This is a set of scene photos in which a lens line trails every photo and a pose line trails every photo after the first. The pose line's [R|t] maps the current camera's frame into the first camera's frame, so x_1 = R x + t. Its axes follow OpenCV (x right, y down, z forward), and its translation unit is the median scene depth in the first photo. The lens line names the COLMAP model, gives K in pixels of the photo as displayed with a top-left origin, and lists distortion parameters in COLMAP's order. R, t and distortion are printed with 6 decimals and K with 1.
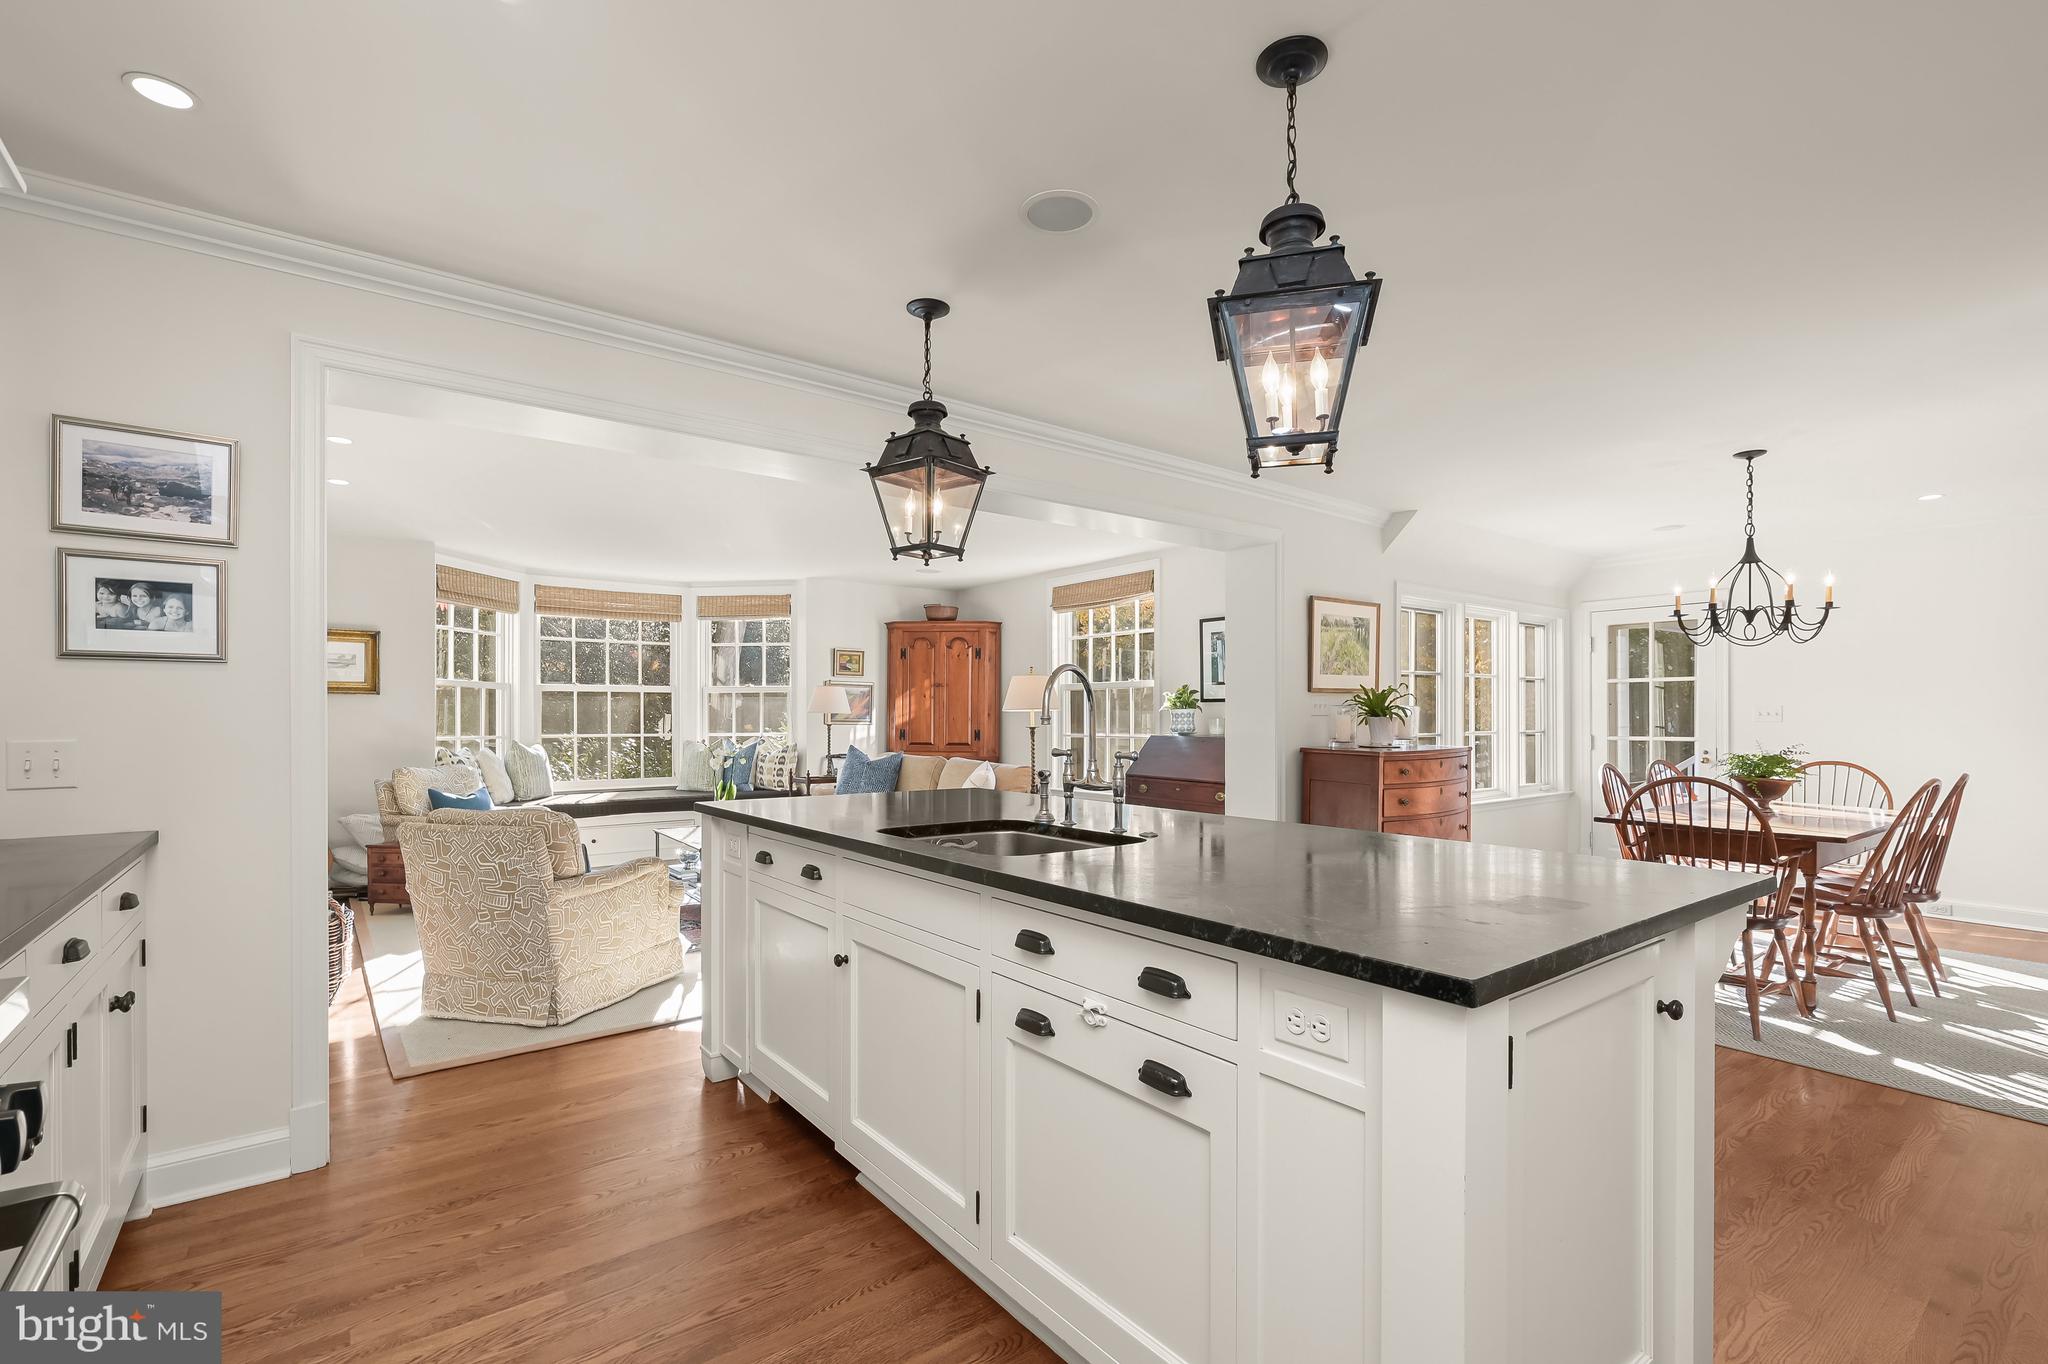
lens RADIAL K [[915.0, 0, 1027.4], [0, 915.0, 708.1], [0, 0, 1]] dist [-0.000429, 0.000140]
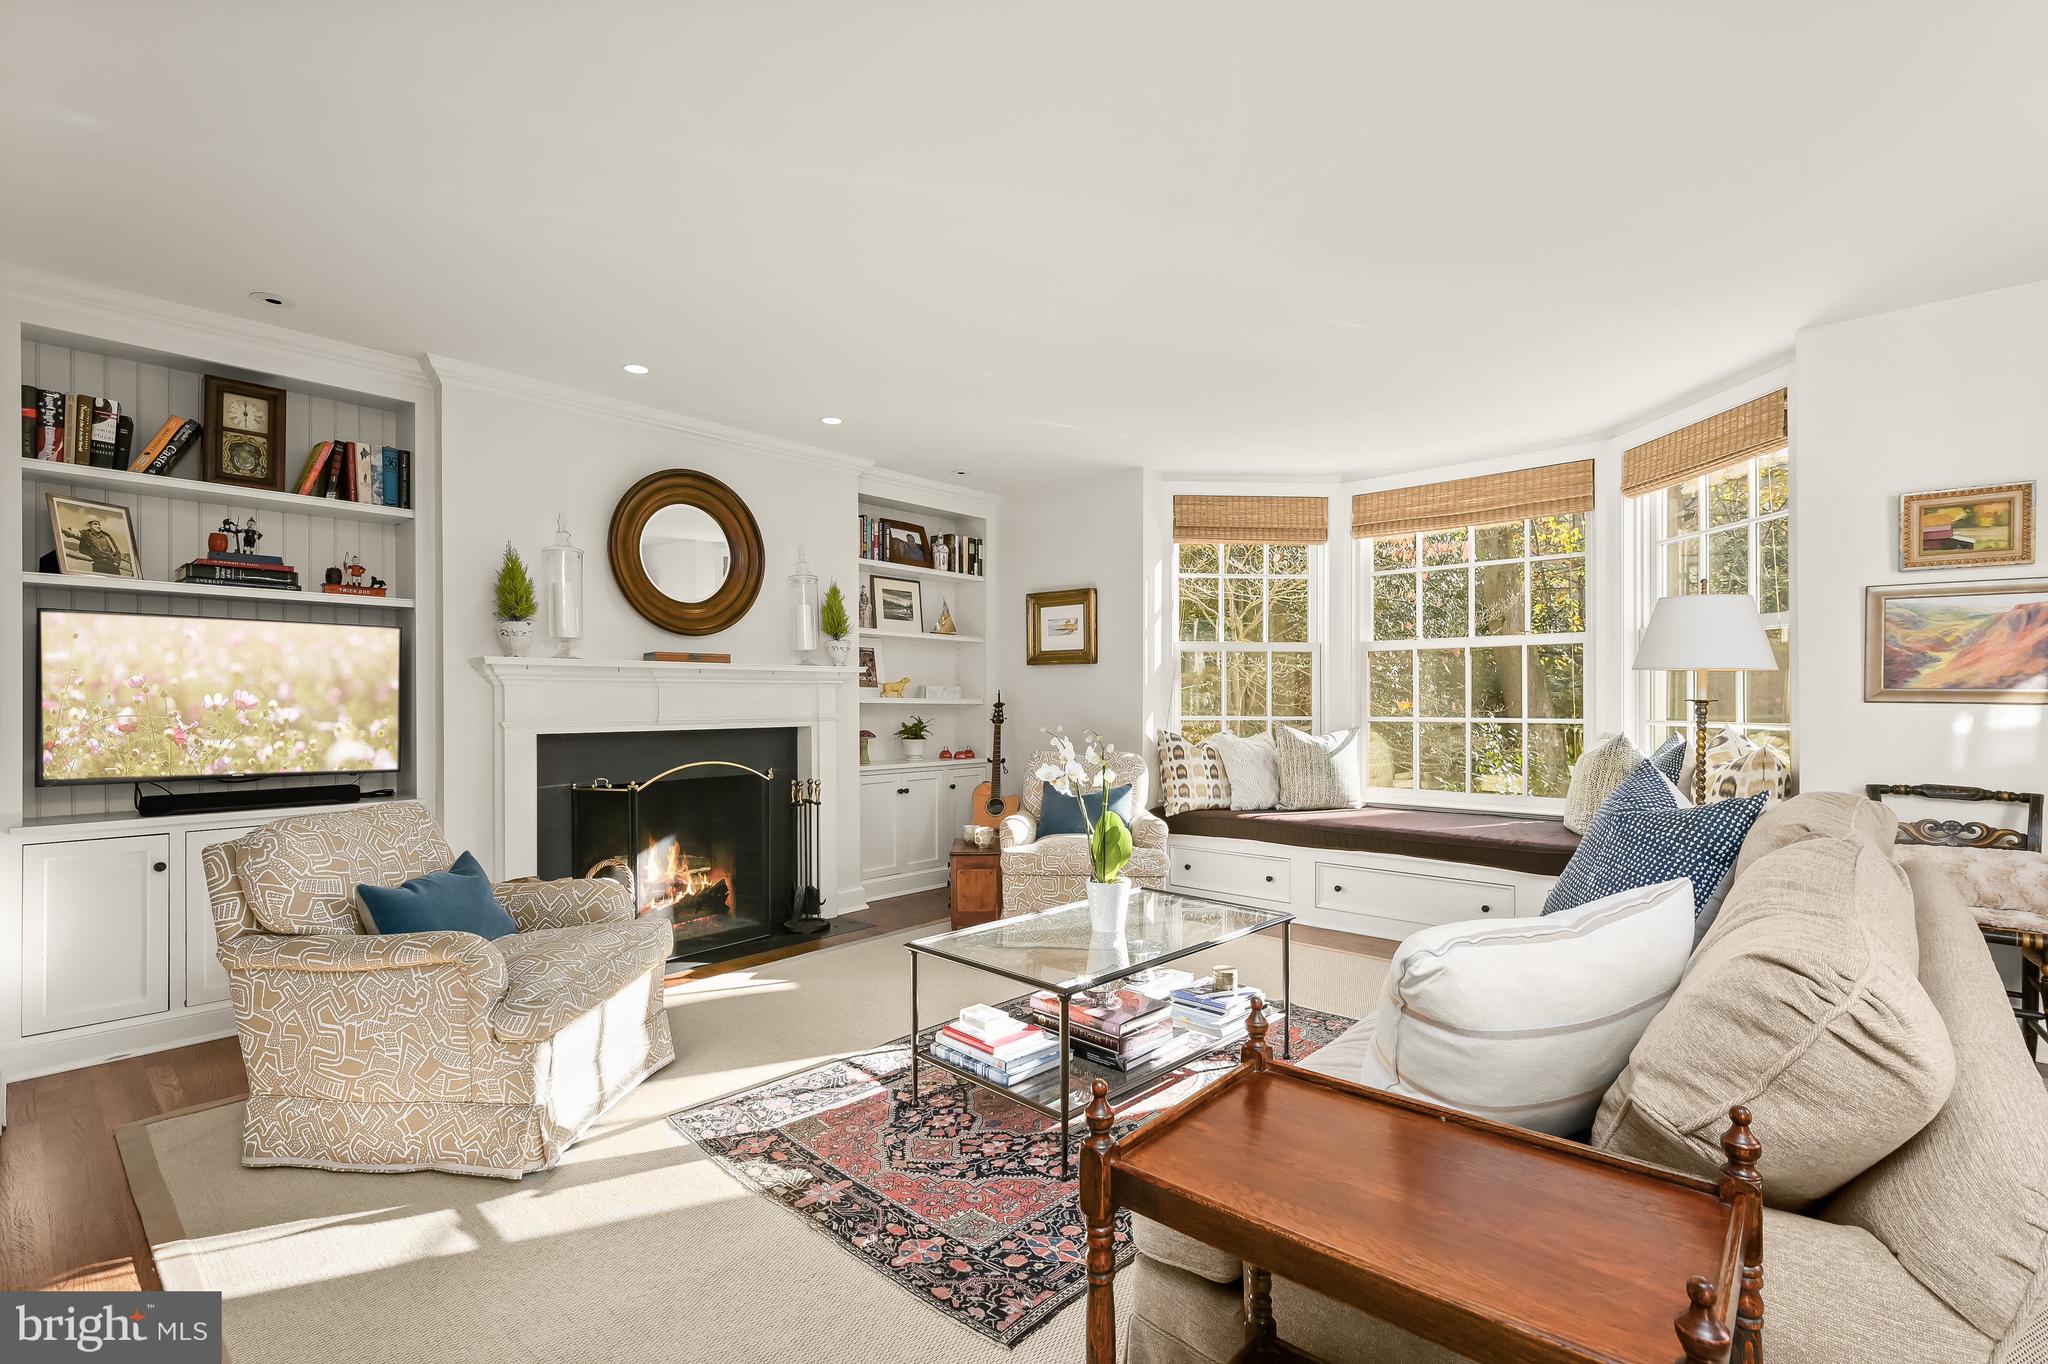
lens RADIAL K [[921.3, 0, 1019.0], [0, 921.3, 701.9], [0, 0, 1]] dist [-0.001649, 0.000187]
pose [[0.174446, 0.002151, -0.984664, 0.124289], [0.009799, 0.999944, 0.003920, 0.017642], [0.984618, -0.010333, 0.174415, 0.819623]]
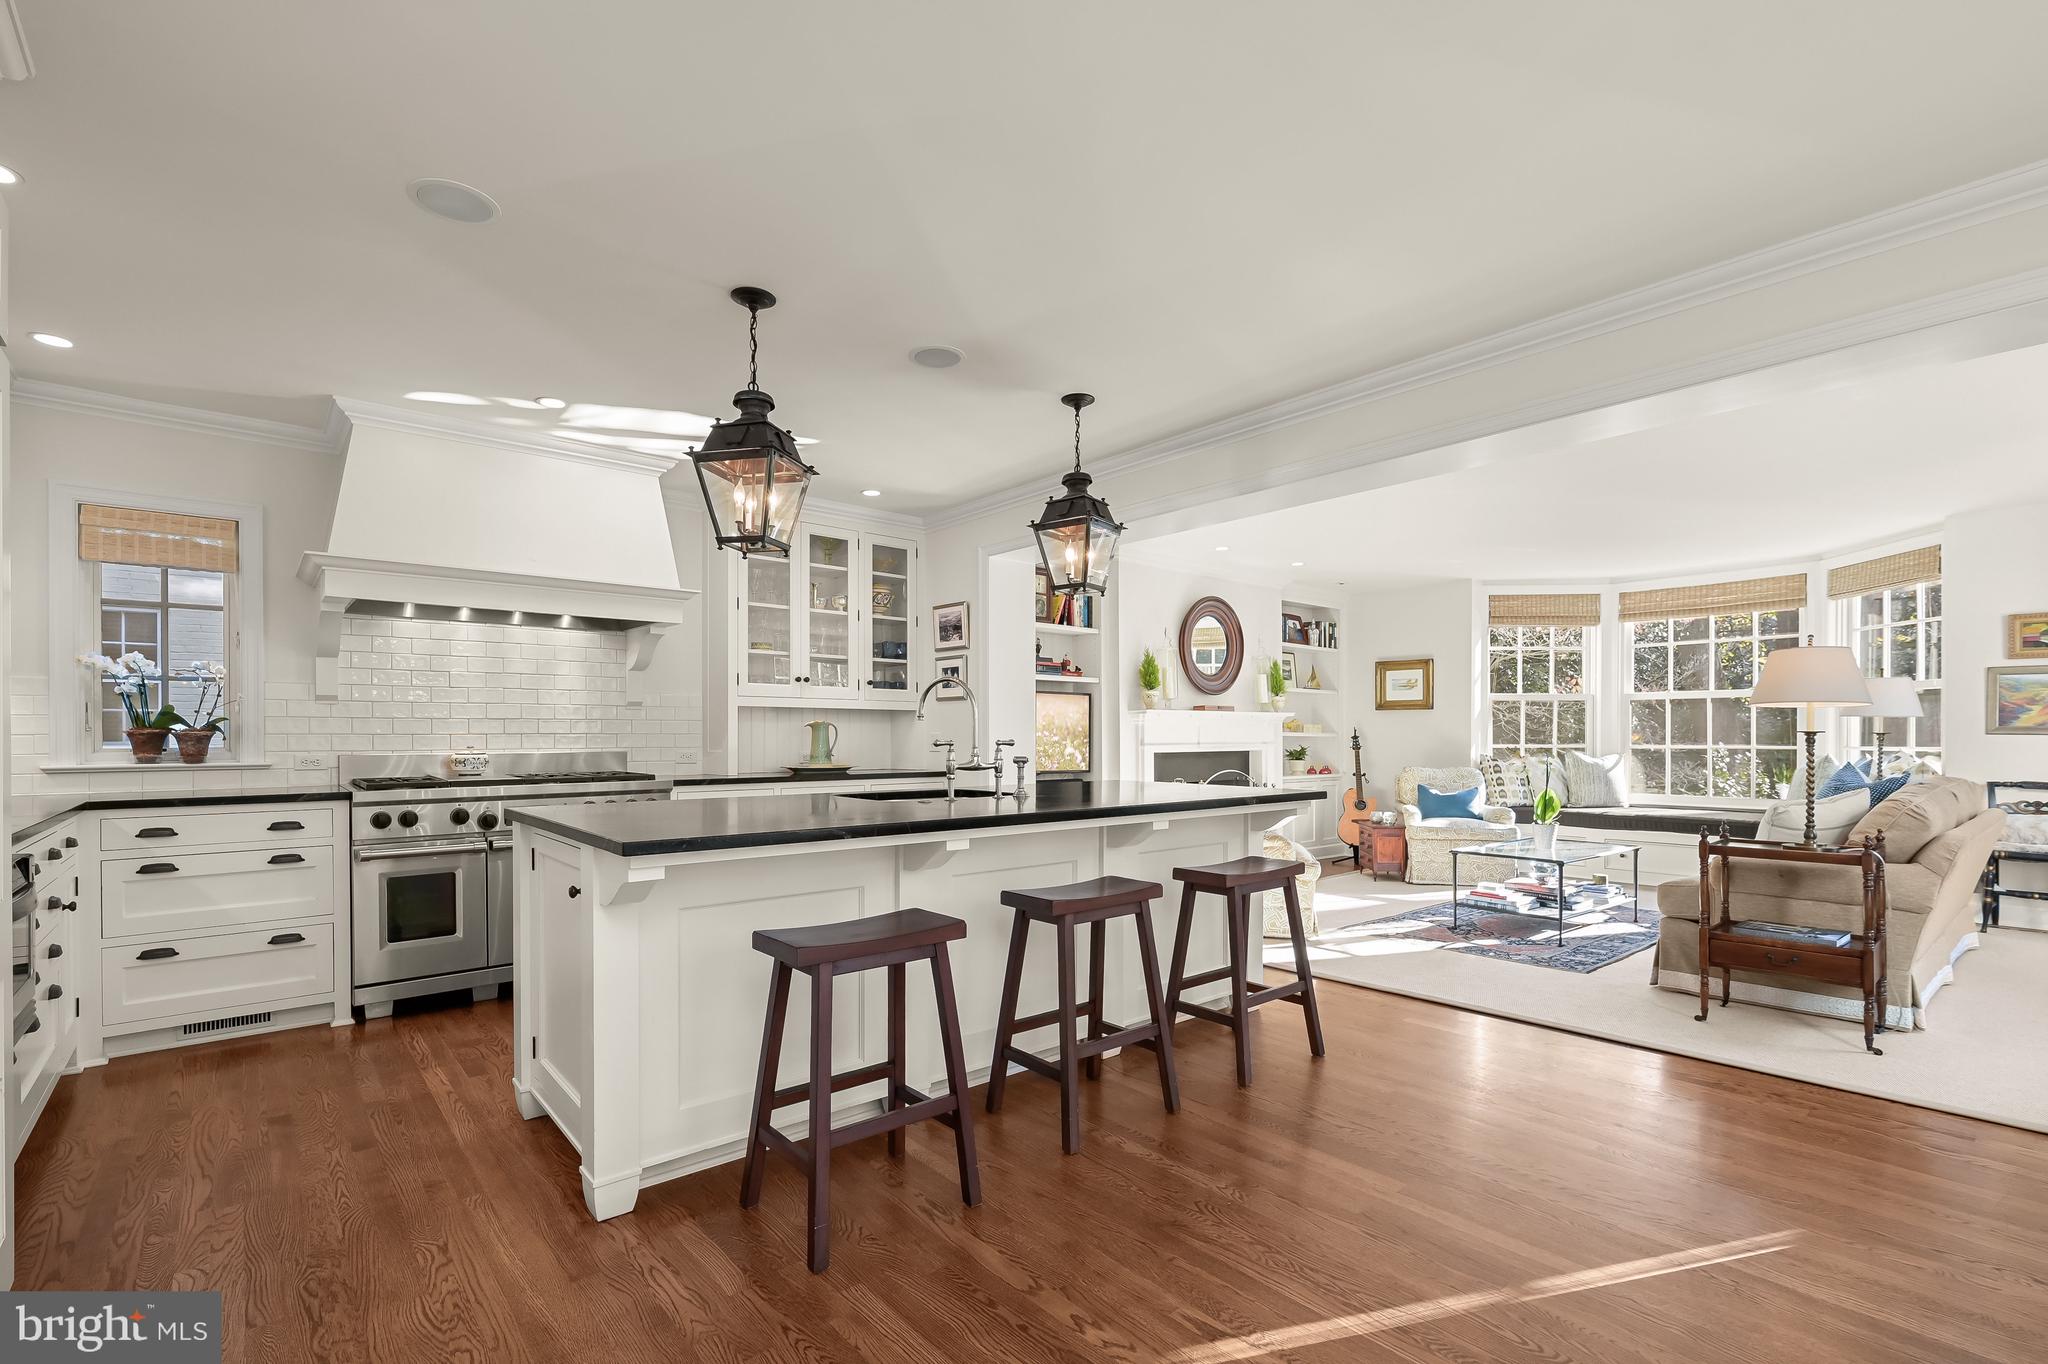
lens RADIAL K [[909.0, 0, 1022.7], [0, 909.0, 746.2], [0, 0, 1]] dist [-0.001391, -0.000146]
pose [[0.045932, 0.011610, -0.998877, 0.540172], [0.010039, 0.999877, 0.012083, 0.016035], [0.998894, -0.010583, 0.045810, 0.397594]]
